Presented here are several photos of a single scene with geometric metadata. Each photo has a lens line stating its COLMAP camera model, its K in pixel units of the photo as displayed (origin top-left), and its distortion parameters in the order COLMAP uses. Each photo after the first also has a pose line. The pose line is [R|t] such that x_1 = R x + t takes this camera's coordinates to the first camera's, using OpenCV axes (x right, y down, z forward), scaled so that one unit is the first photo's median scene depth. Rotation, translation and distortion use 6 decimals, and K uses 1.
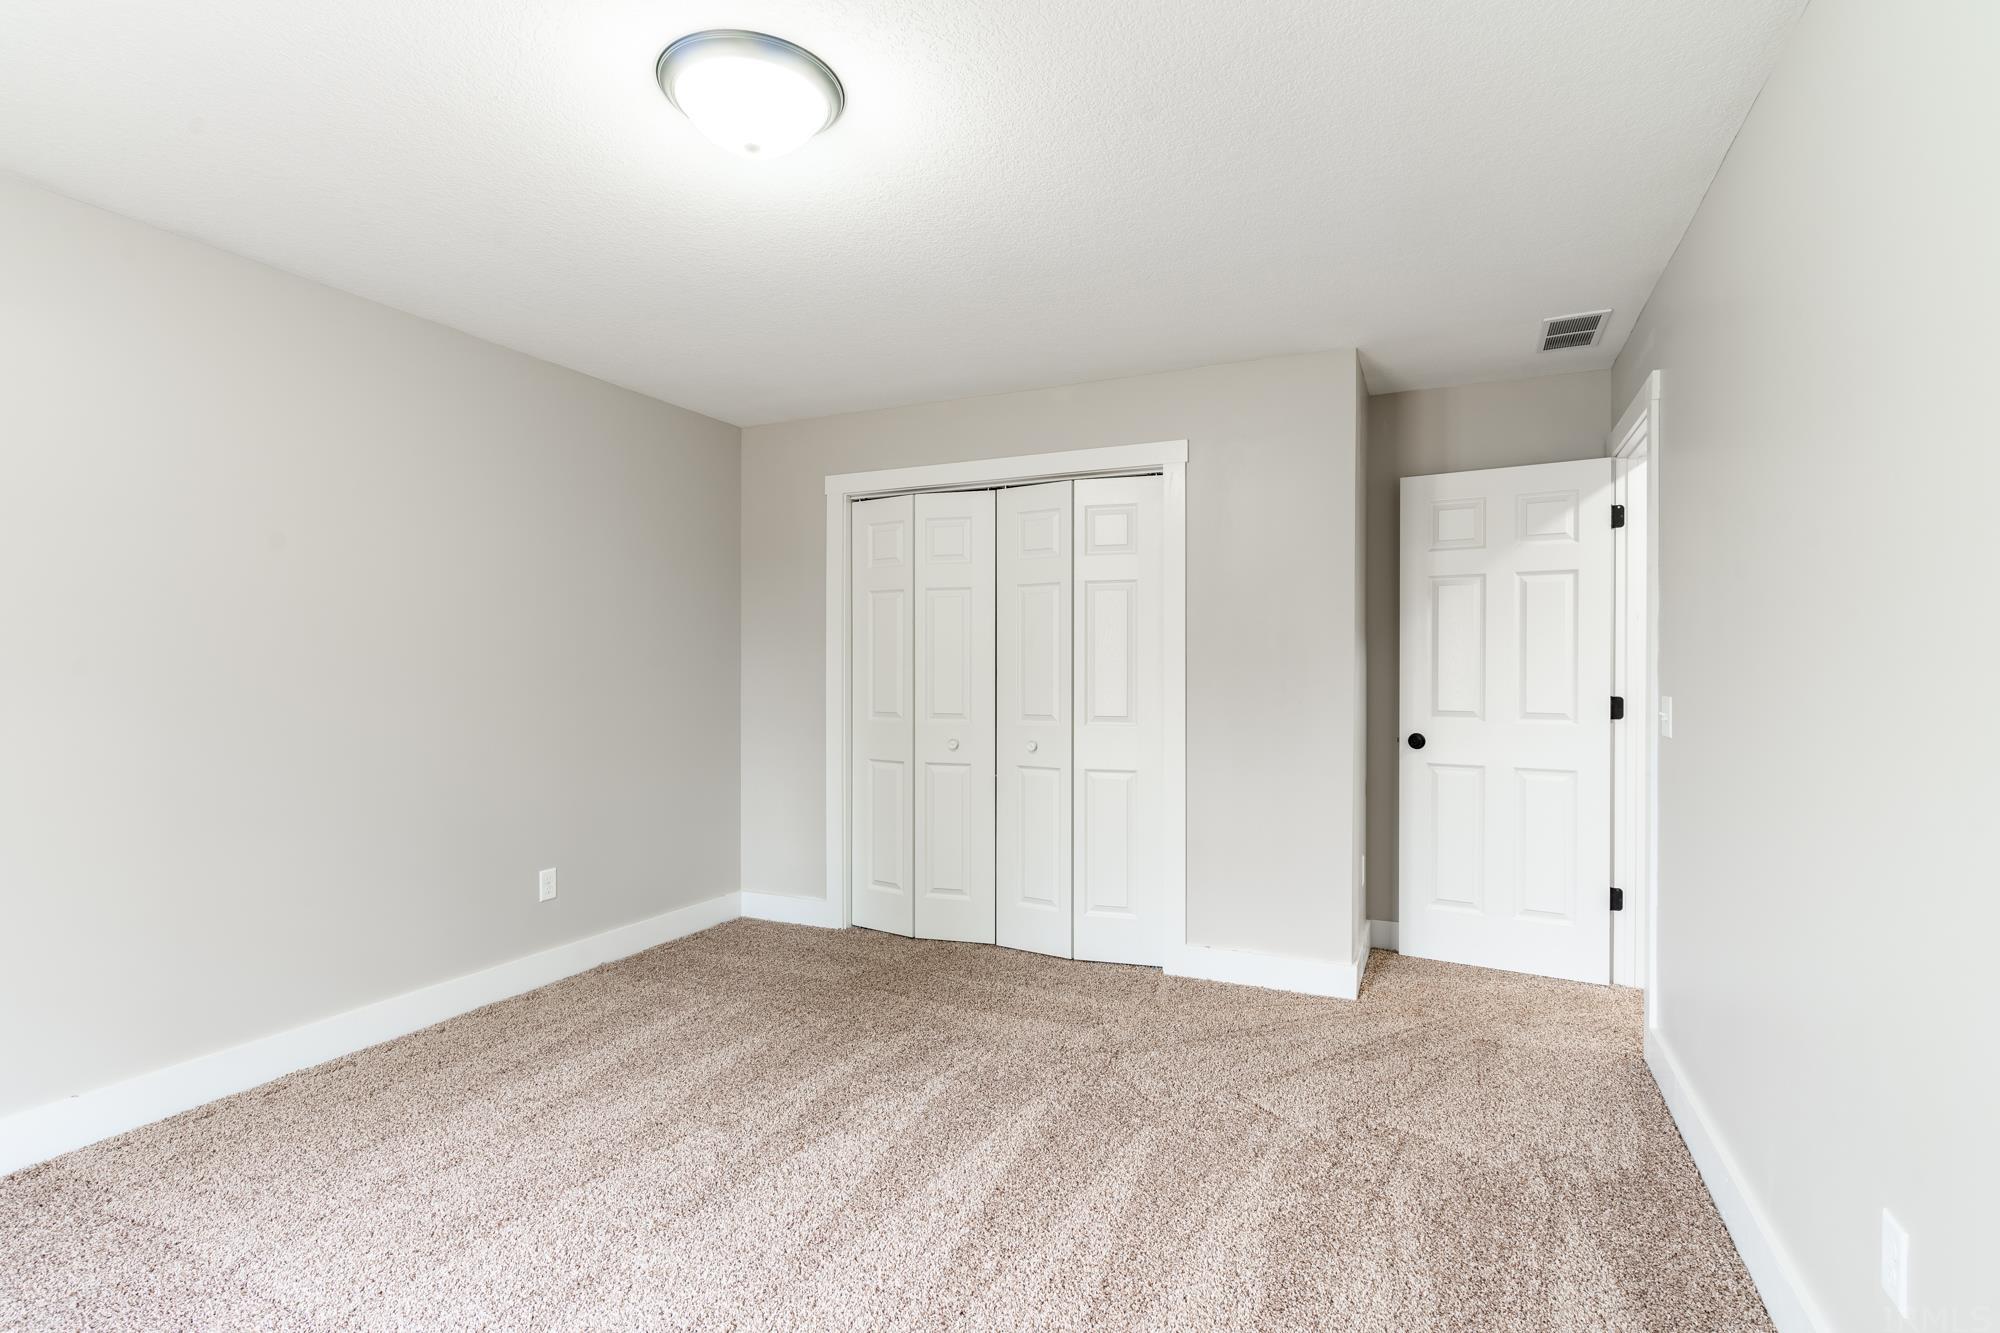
lens RADIAL K [[963.6, 0, 988.5], [0, 963.6, 679.3], [0, 0, 1]] dist [-0.001223, -0.000850]
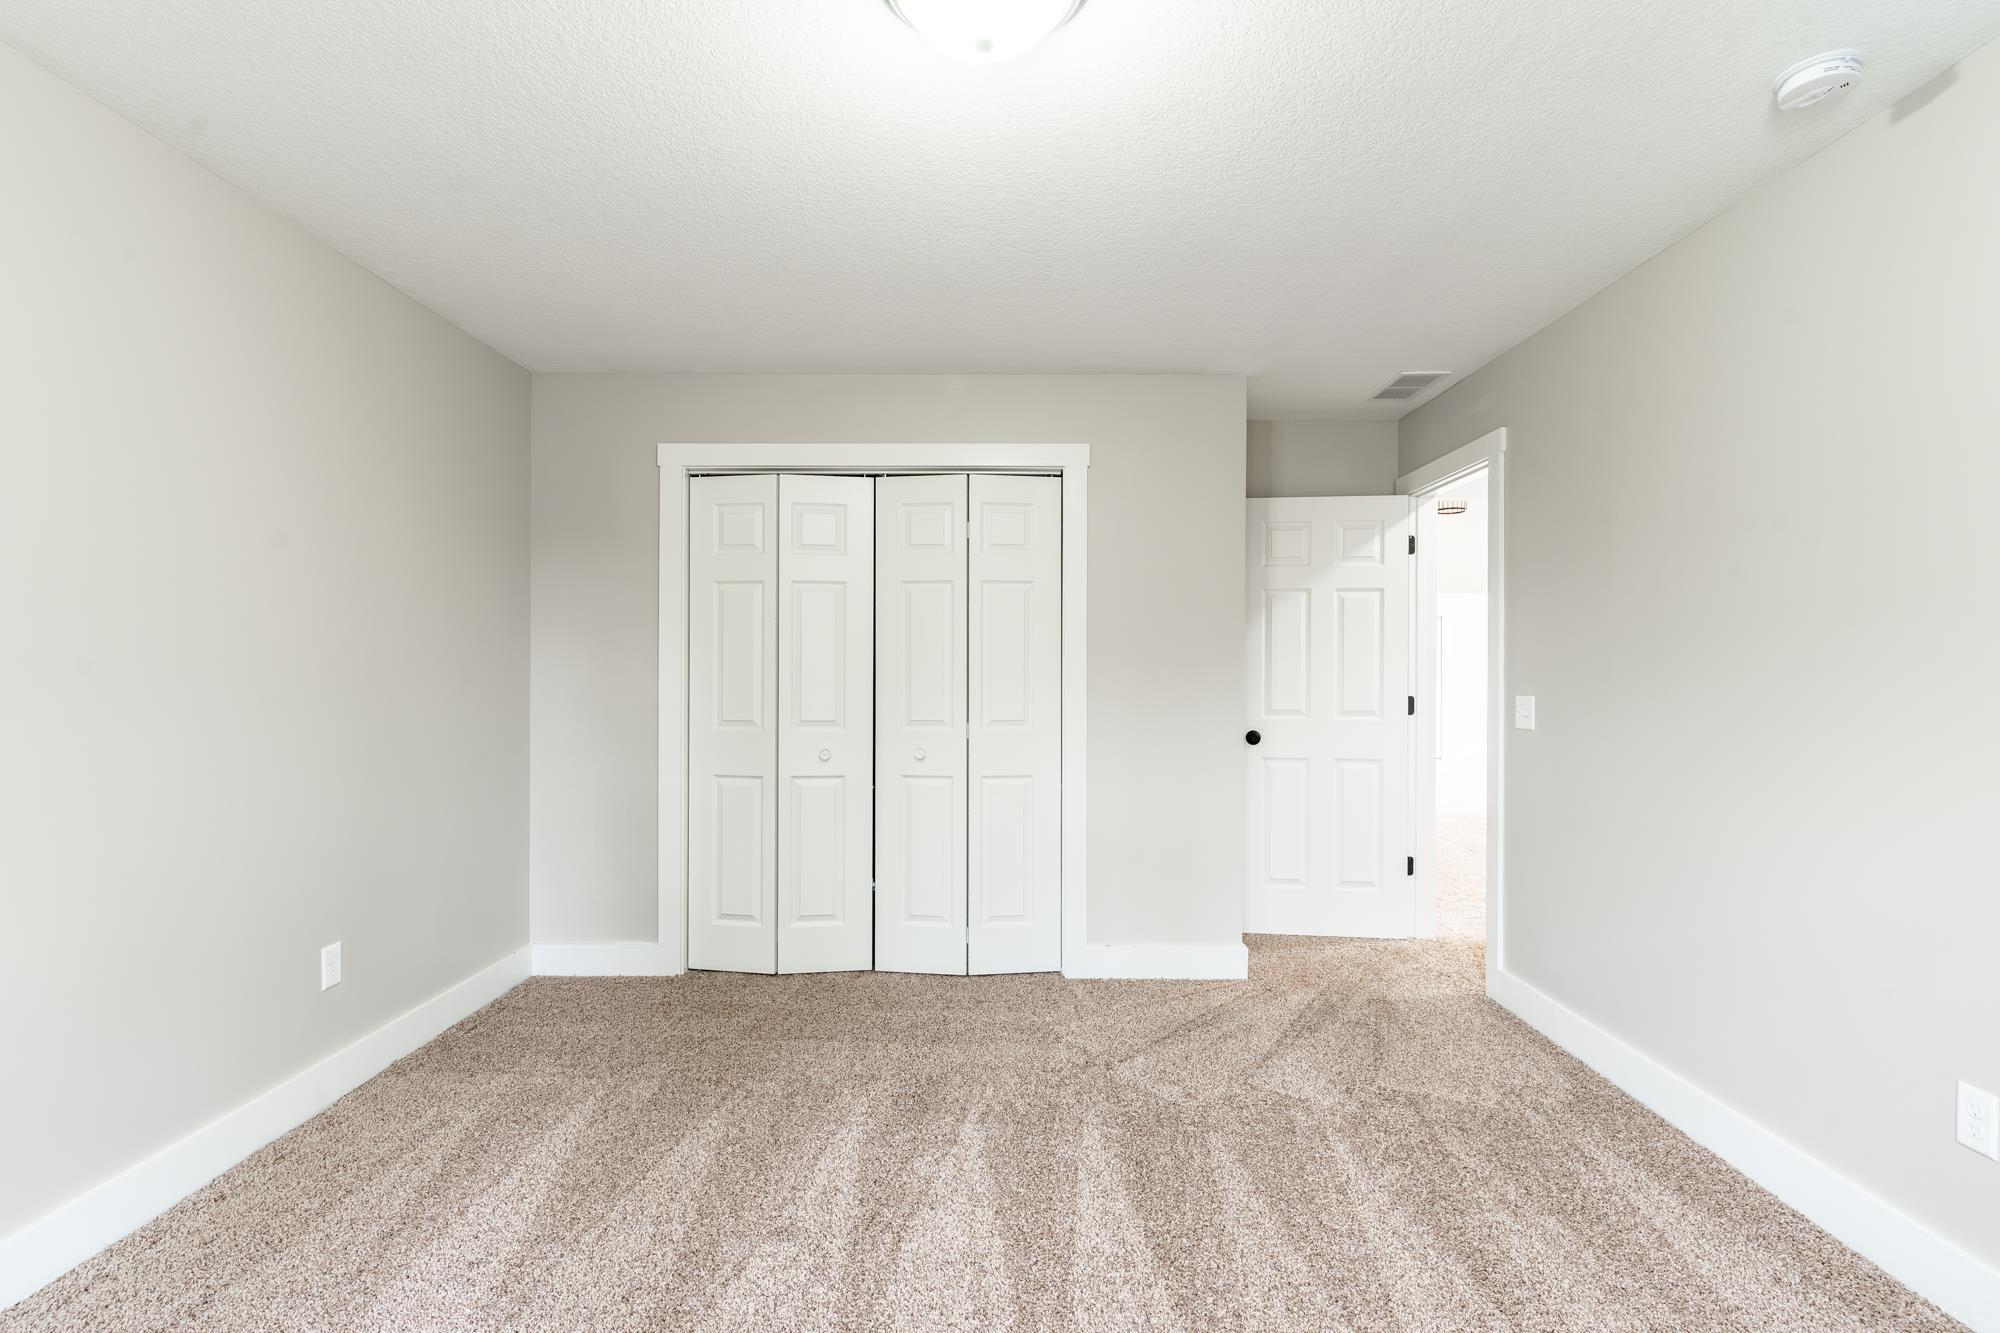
lens RADIAL K [[963.6, 0, 988.5], [0, 963.6, 679.3], [0, 0, 1]] dist [-0.001223, -0.000850]
pose [[0.909064, -0.001051, 0.416654, -0.298105], [0.001909, 0.999997, -0.001643, -0.001561], [-0.416651, 0.002289, 0.909064, 0.124416]]
